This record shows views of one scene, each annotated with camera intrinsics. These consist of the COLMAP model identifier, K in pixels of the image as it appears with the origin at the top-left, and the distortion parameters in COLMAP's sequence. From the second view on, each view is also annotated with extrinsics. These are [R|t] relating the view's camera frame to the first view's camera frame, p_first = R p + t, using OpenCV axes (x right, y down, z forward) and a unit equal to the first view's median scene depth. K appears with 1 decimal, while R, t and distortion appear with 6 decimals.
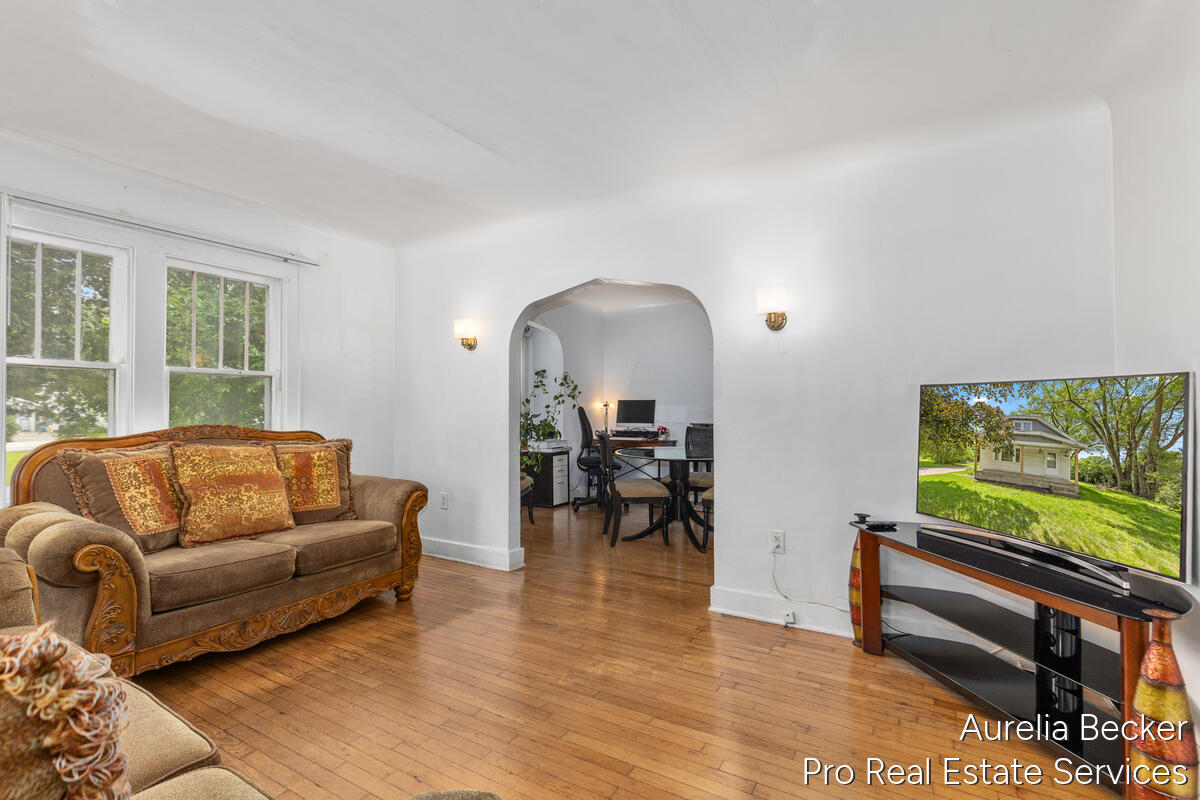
lens RADIAL K [[550.1, 0, 599.6], [0, 550.1, 407.1], [0, 0, 1]] dist [0.007790, 0.000122]
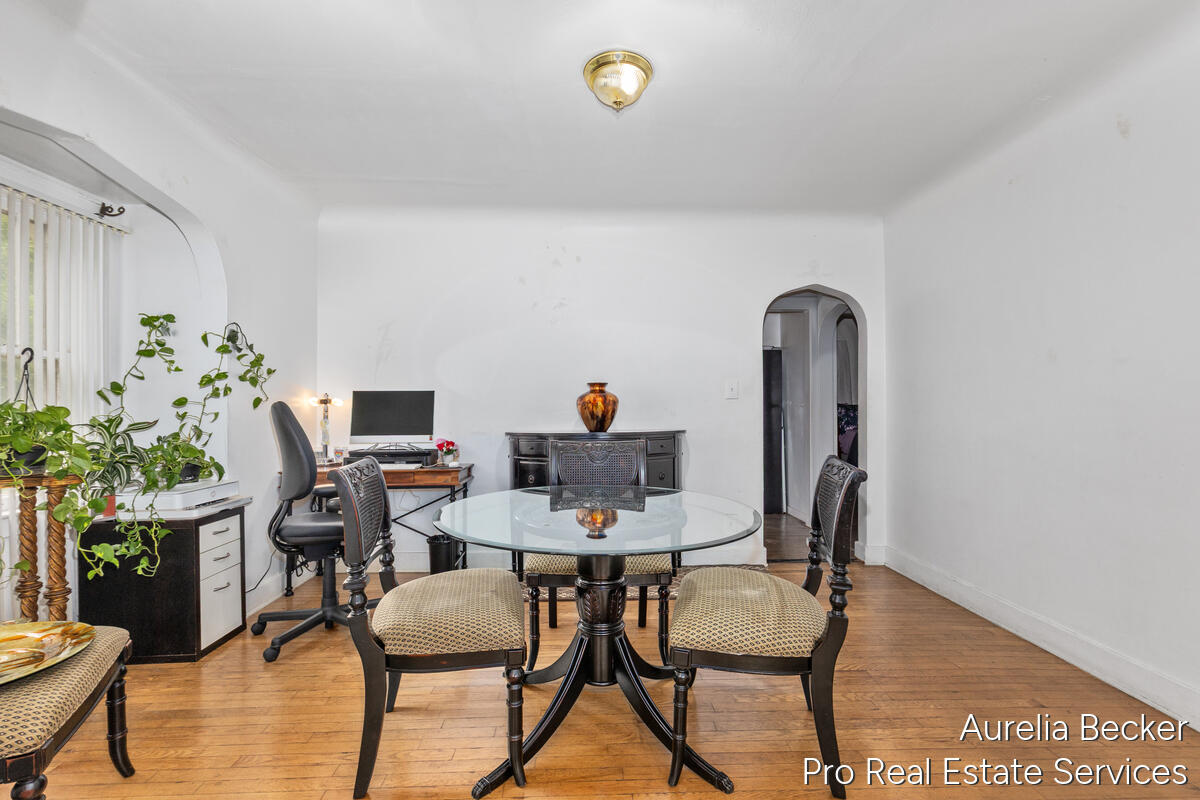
lens RADIAL K [[550.1, 0, 599.6], [0, 550.1, 407.1], [0, 0, 1]] dist [0.007790, 0.000122]
pose [[0.843813, -0.003211, 0.536627, -0.052146], [0.006511, 0.999970, -0.004254, 0.006330], [-0.536597, 0.007084, 0.843809, 0.485073]]
